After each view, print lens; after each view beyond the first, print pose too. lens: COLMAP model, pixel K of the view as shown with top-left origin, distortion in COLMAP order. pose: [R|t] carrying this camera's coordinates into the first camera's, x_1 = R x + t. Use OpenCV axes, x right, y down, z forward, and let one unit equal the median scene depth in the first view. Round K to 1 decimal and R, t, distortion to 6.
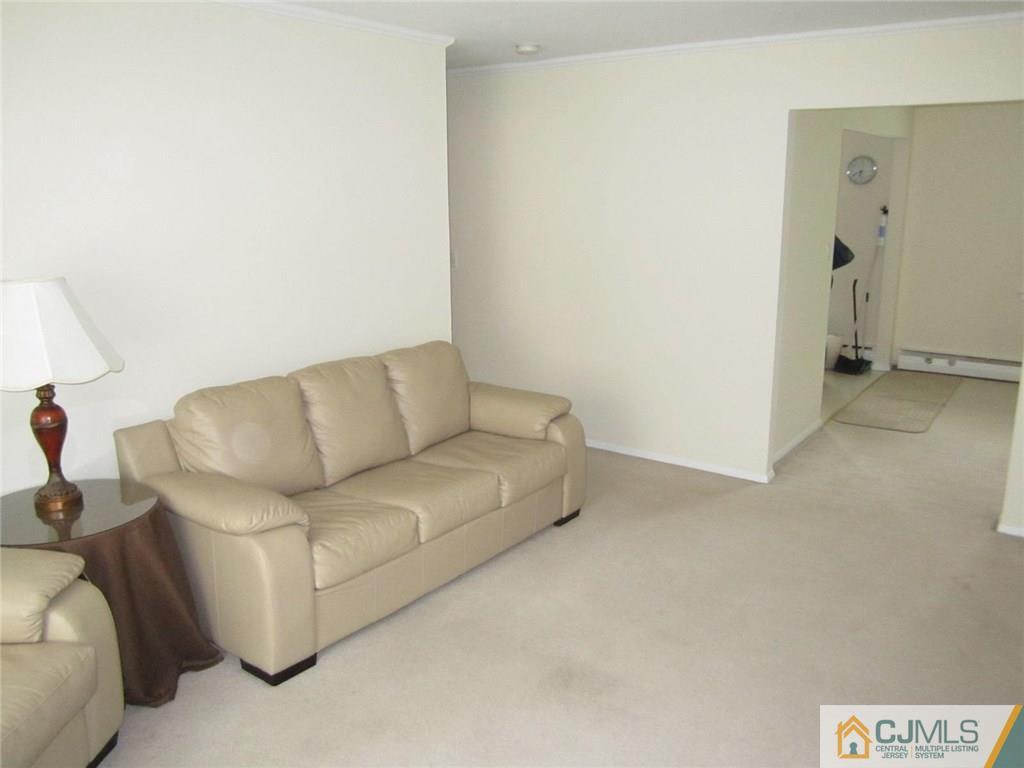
lens RADIAL K [[836.7, 0, 536.8], [0, 836.7, 385.0], [0, 0, 1]] dist [-0.049475, 0.005721]
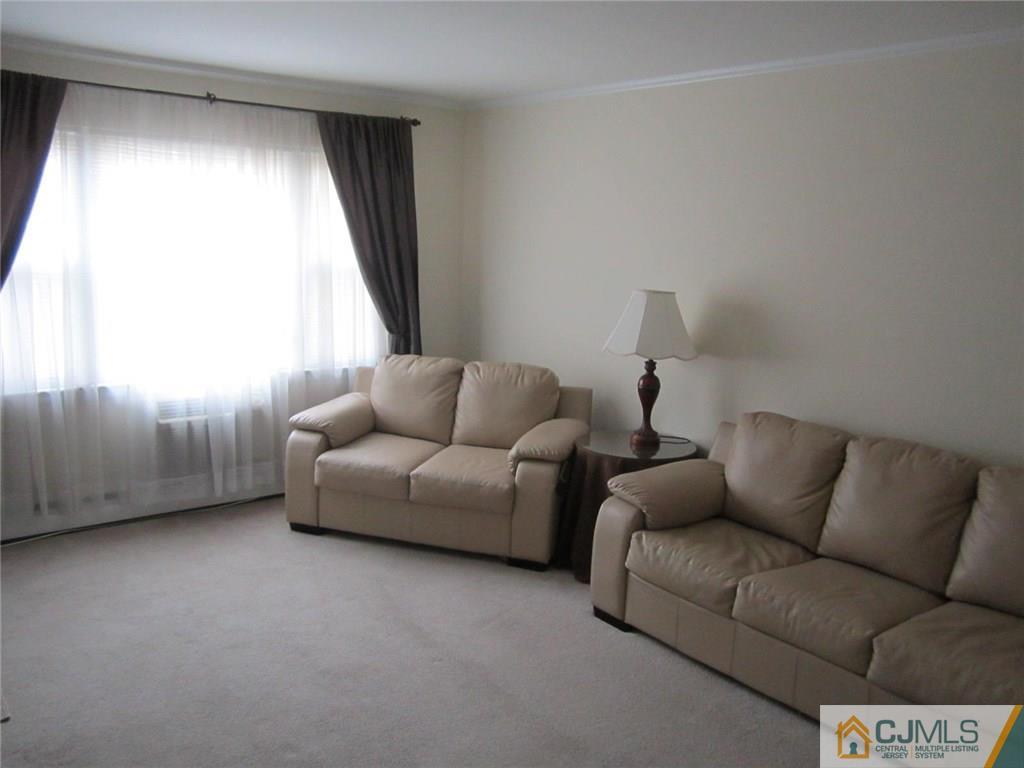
lens RADIAL K [[836.7, 0, 536.8], [0, 836.7, 385.0], [0, 0, 1]] dist [-0.049475, 0.005721]
pose [[-0.239837, 0.170767, -0.955676, 0.759216], [-0.255042, 0.938747, 0.231747, -0.212505], [0.936713, 0.299319, -0.181594, 0.895970]]
